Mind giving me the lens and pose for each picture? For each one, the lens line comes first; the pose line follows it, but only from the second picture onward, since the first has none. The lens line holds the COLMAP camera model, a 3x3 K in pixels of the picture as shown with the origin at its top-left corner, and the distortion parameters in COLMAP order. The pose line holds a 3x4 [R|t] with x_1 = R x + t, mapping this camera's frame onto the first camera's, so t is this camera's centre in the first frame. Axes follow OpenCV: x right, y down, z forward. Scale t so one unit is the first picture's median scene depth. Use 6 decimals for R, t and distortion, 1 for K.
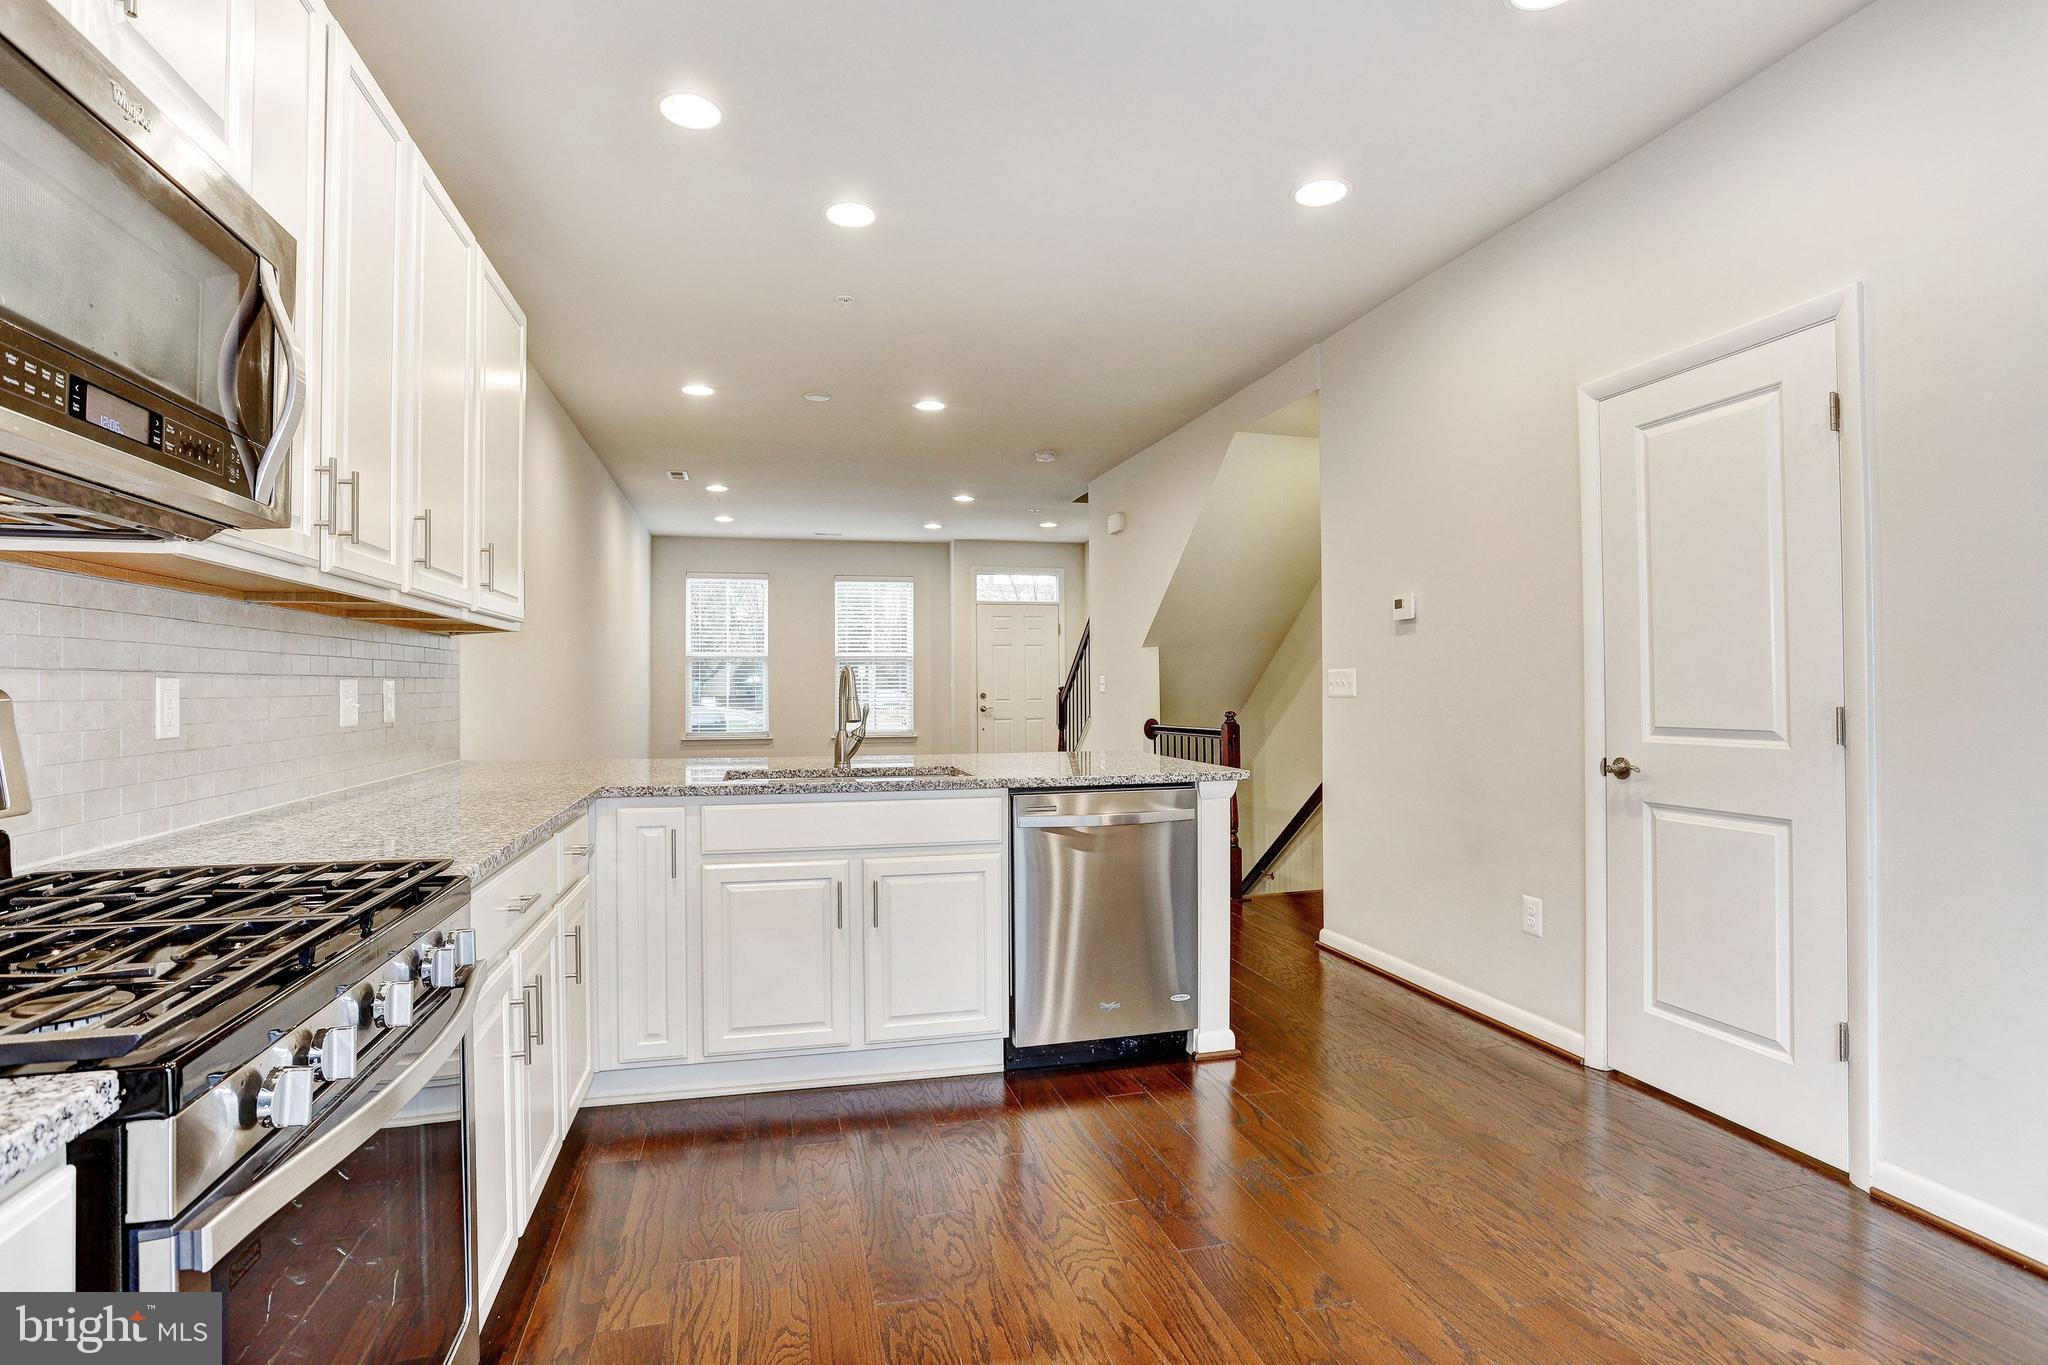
lens RADIAL K [[1006.2, 0, 1017.5], [0, 1006.2, 676.6], [0, 0, 1]] dist [-0.063259, 0.029835]
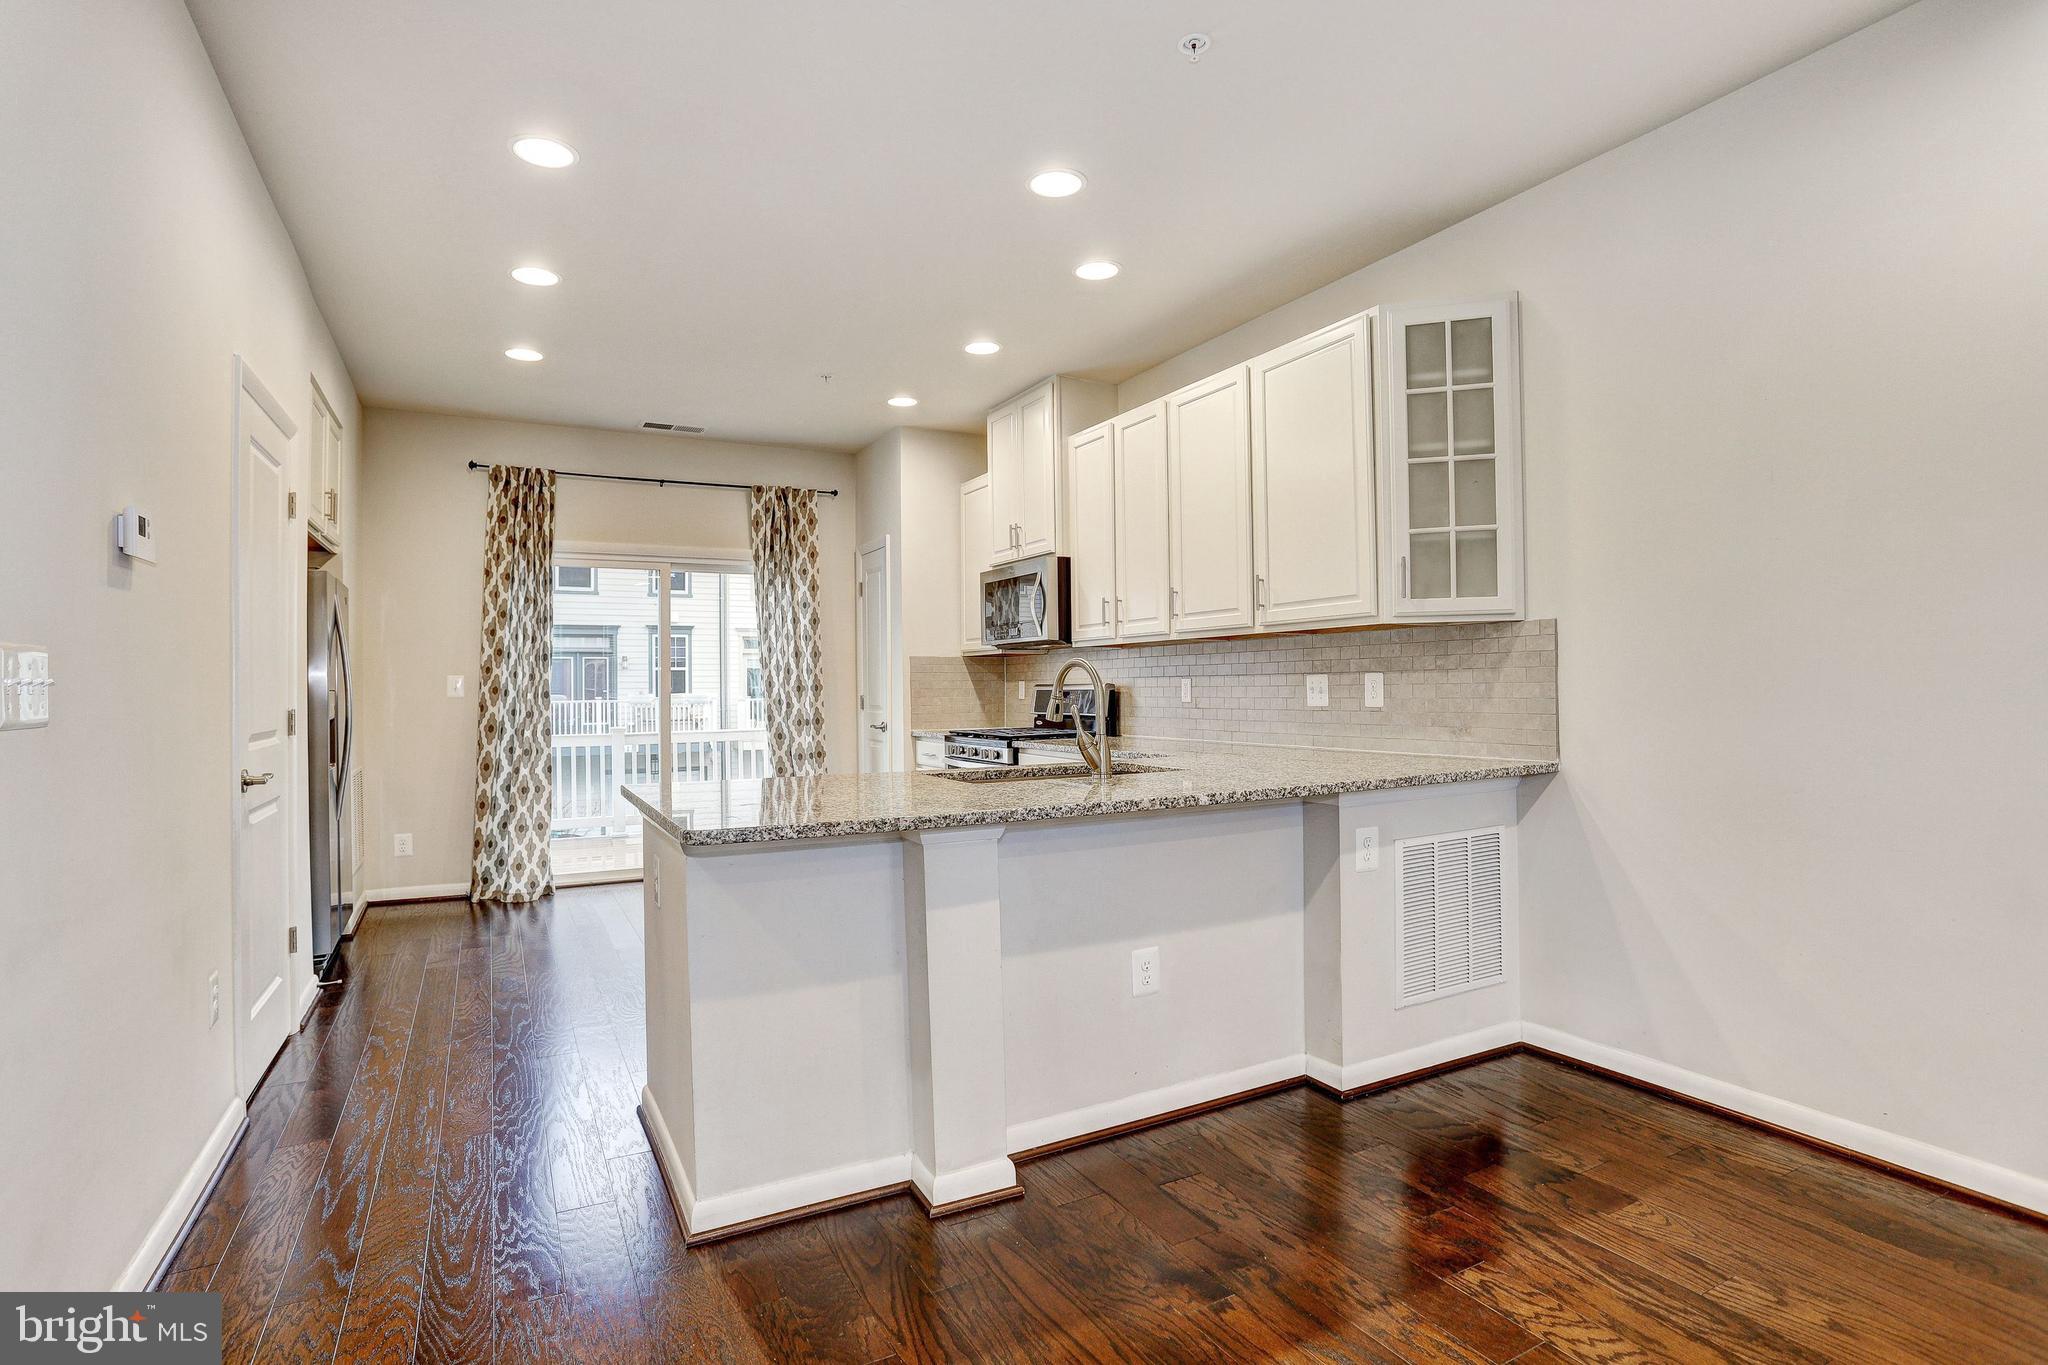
lens RADIAL K [[1003.4, 0, 1018.0], [0, 1003.4, 675.8], [0, 0, 1]] dist [-0.059800, 0.028611]
pose [[-0.971774, 0.012239, -0.235597, 0.094956], [0.017140, 0.999677, -0.018764, 0.019361], [0.235292, -0.022273, -0.971670, 1.893865]]
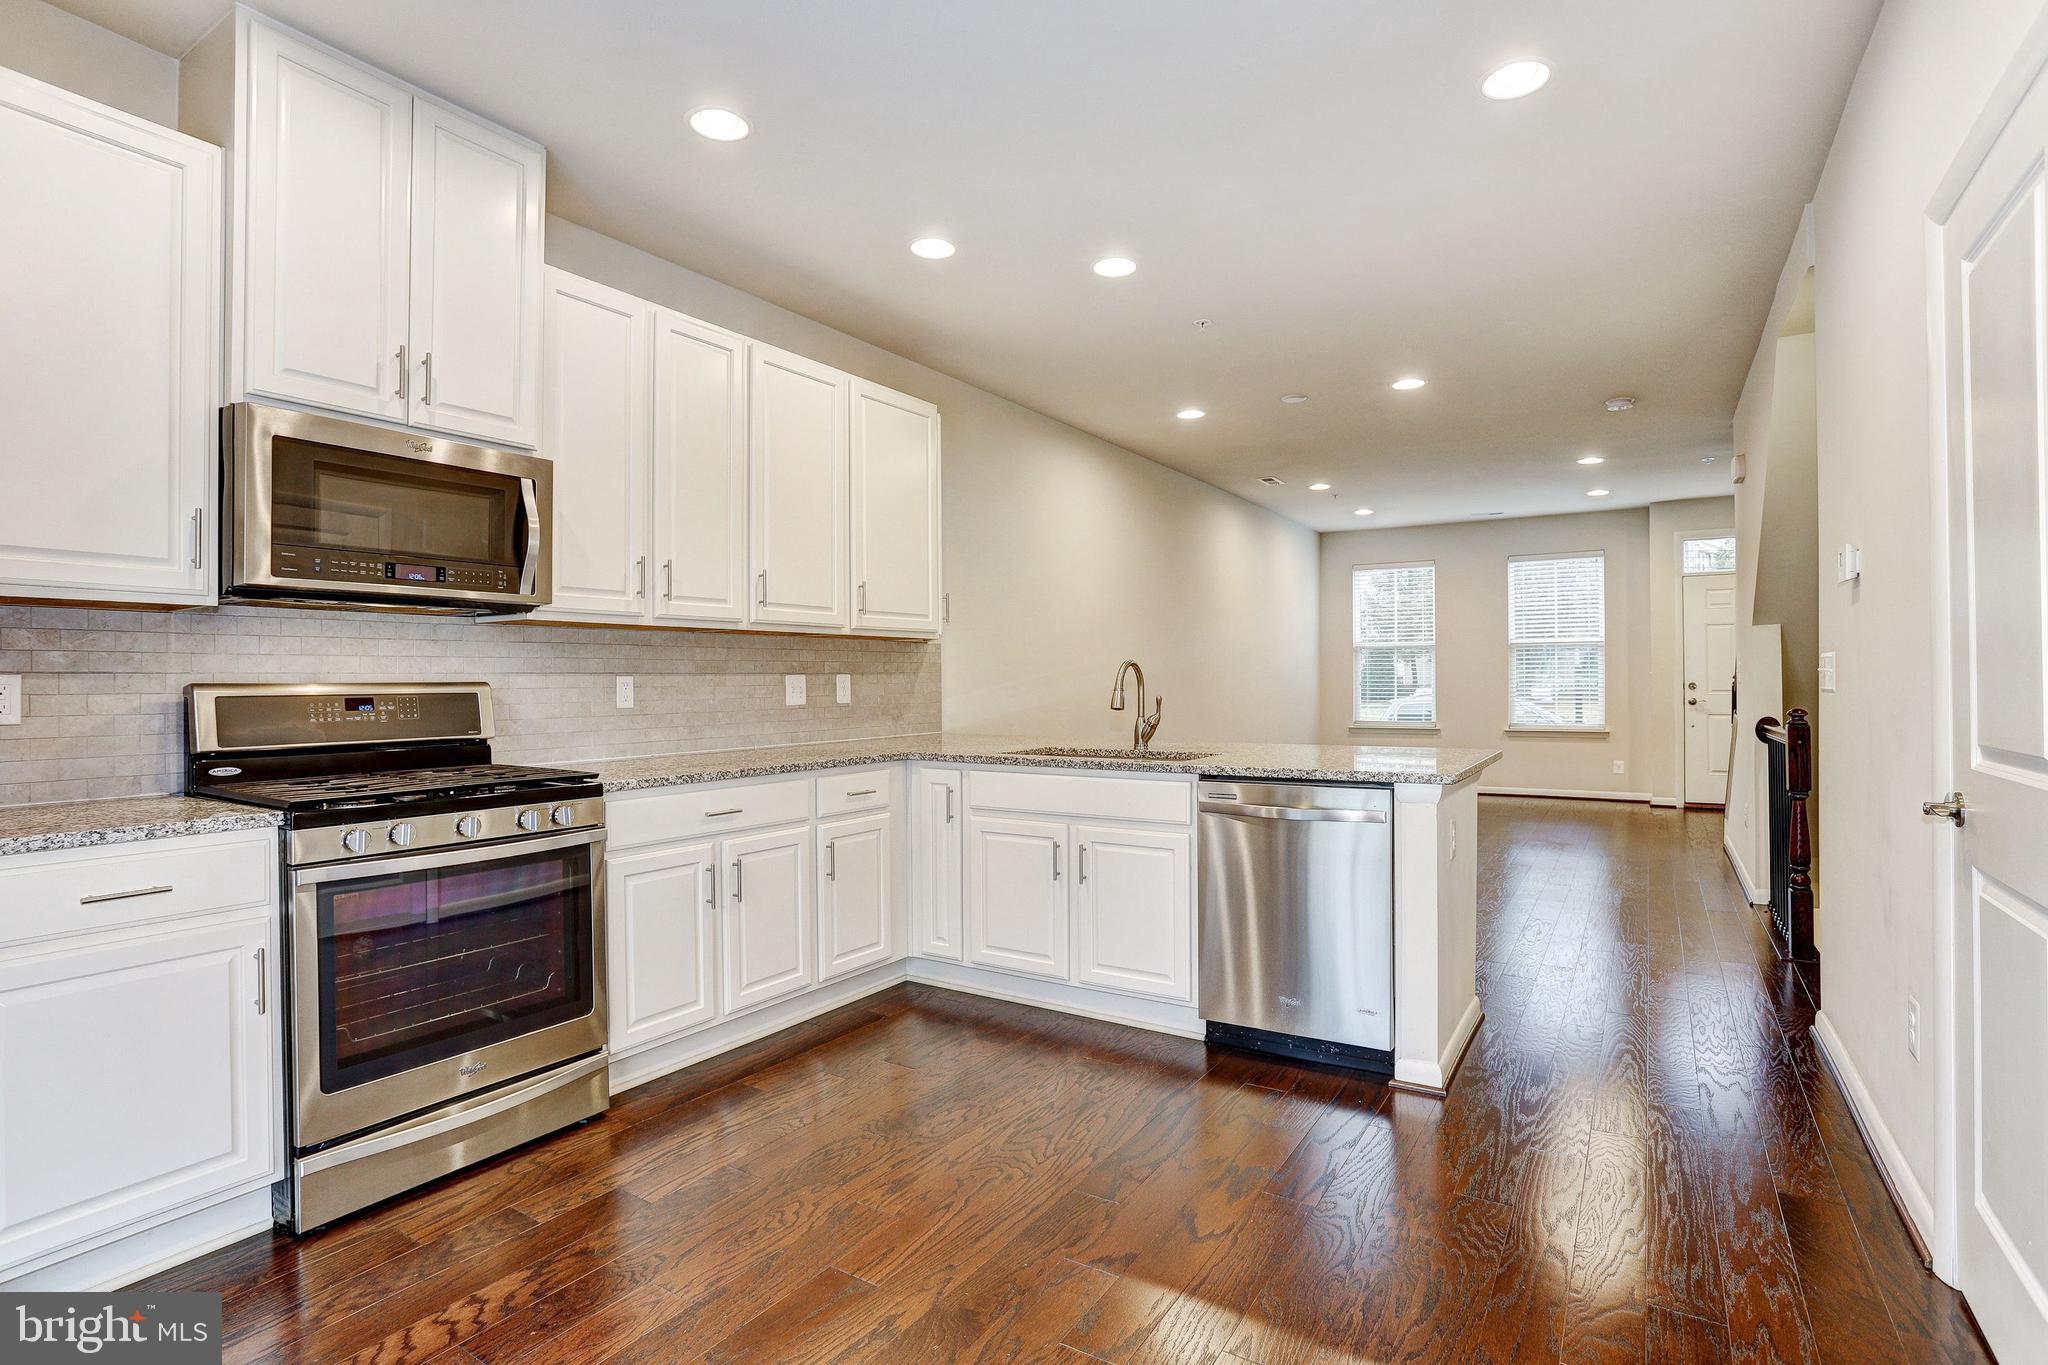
lens RADIAL K [[1006.2, 0, 1017.5], [0, 1006.2, 676.6], [0, 0, 1]] dist [-0.063259, 0.029835]
pose [[0.680669, -0.002958, -0.732585, 0.596445], [0.011578, 0.999910, 0.006720, -0.001735], [0.732500, -0.013056, 0.680642, 0.128629]]
